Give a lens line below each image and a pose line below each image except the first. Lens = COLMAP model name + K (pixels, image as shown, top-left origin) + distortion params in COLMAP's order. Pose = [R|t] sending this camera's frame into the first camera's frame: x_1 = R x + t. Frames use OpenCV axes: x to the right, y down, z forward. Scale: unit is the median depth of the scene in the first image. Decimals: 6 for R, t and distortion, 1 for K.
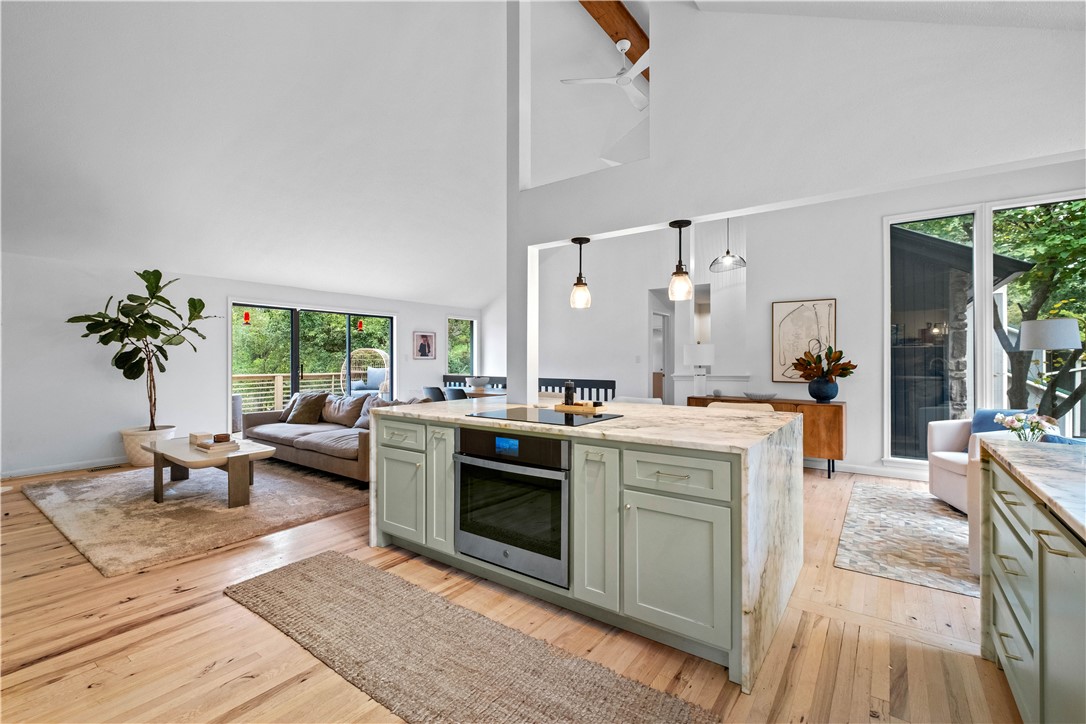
lens RADIAL K [[466.1, 0, 543.1], [0, 466.1, 359.5], [0, 0, 1]] dist [0.000935, -0.004787]
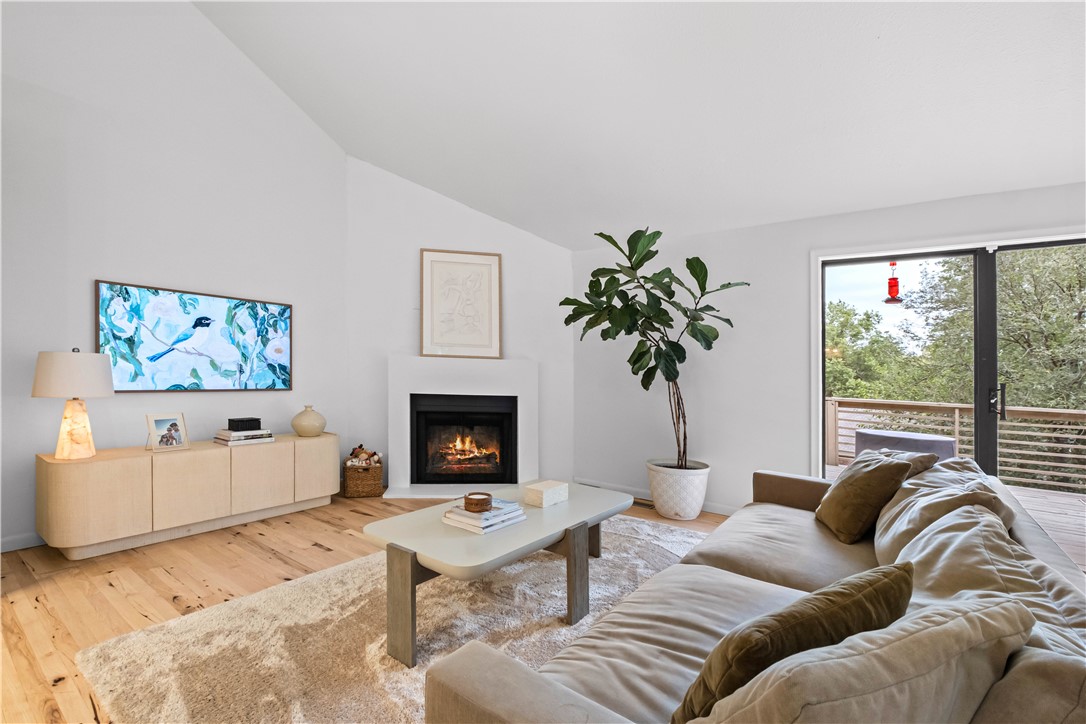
lens RADIAL K [[481.3, 0, 531.6], [0, 481.3, 388.8], [0, 0, 1]] dist [-0.002814, -0.000894]
pose [[-0.013127, 0.041416, -0.999056, -0.133751], [-0.033542, 0.998561, 0.041837, 0.015526], [0.999351, 0.034059, -0.011718, 0.827131]]
